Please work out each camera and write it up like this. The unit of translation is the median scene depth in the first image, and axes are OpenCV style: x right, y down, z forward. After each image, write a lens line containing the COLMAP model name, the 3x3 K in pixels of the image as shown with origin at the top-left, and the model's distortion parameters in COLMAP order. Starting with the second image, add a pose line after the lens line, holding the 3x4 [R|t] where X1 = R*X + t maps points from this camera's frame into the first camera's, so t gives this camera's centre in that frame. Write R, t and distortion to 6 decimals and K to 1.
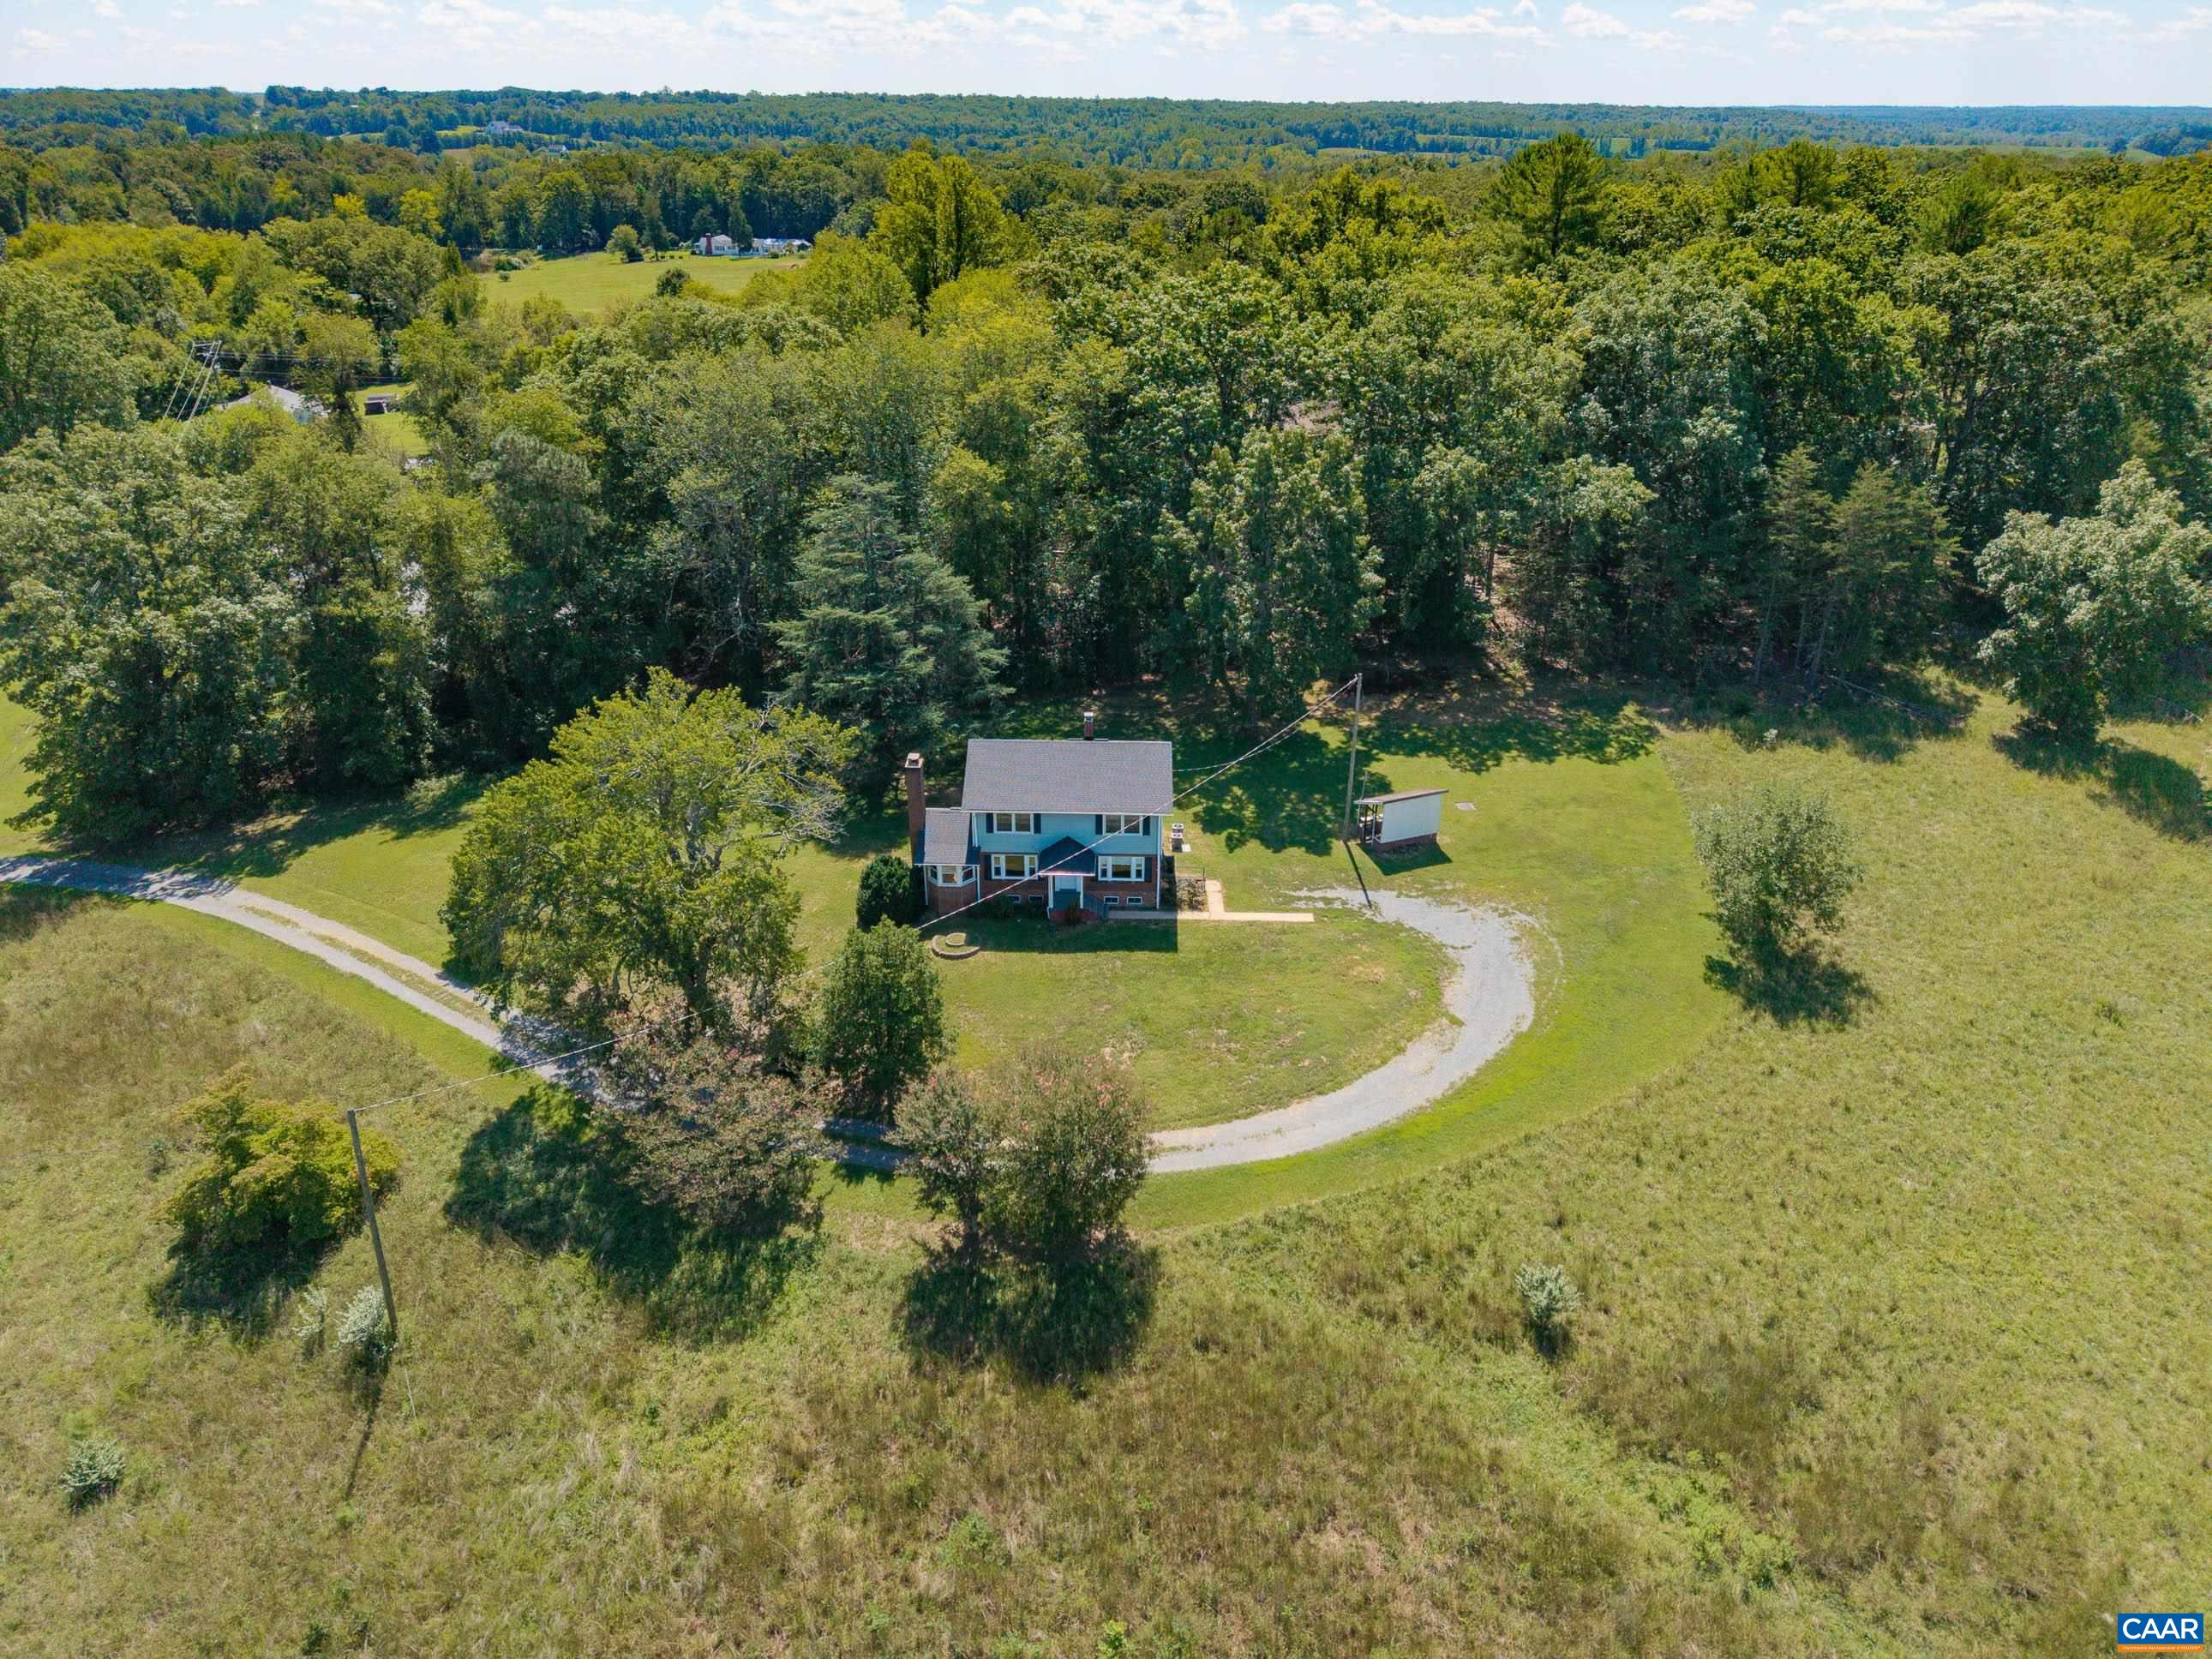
lens RADIAL K [[1501.8, 0, 1108.0], [0, 1501.8, 812.9], [0, 0, 1]] dist [0.018113, -0.014386]
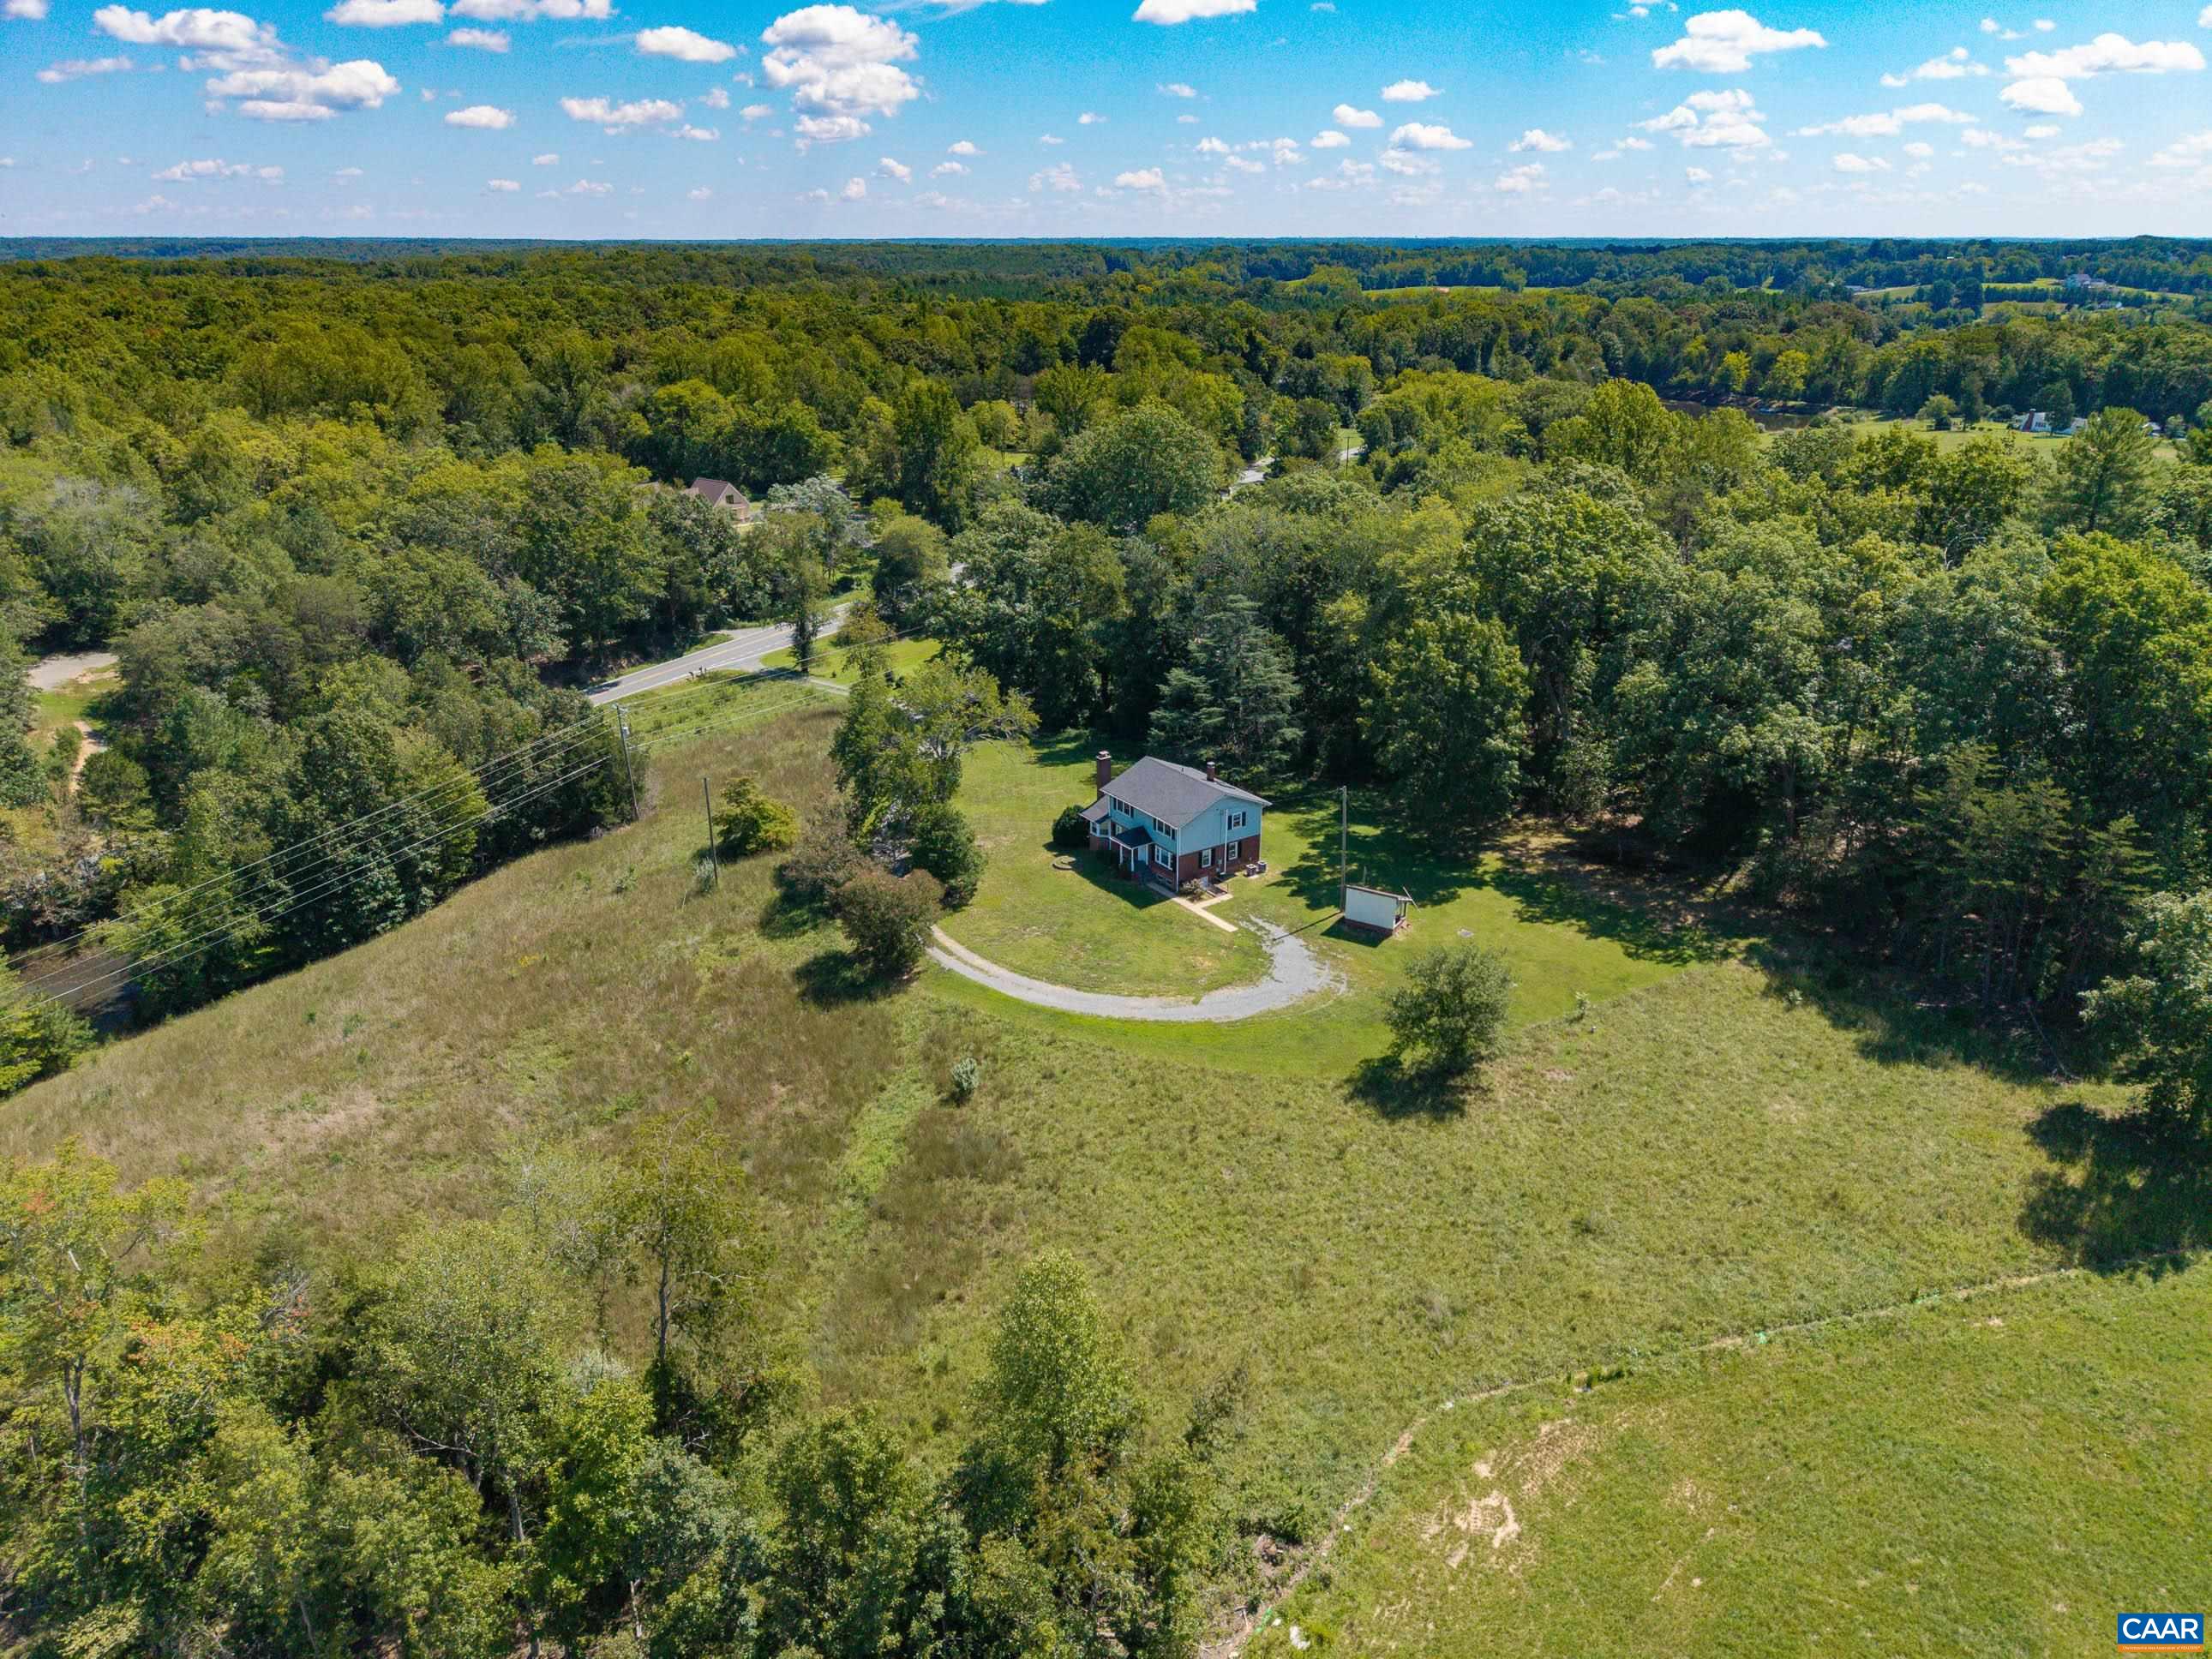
lens RADIAL K [[1501.8, 0, 1102.8], [0, 1501.8, 824.0], [0, 0, 1]] dist [0.018113, -0.014386]
pose [[0.582719, 0.287108, -0.760268, 0.933691], [-0.342141, 0.935237, 0.090944, -0.093478], [0.737142, 0.207124, 0.643212, -0.028872]]
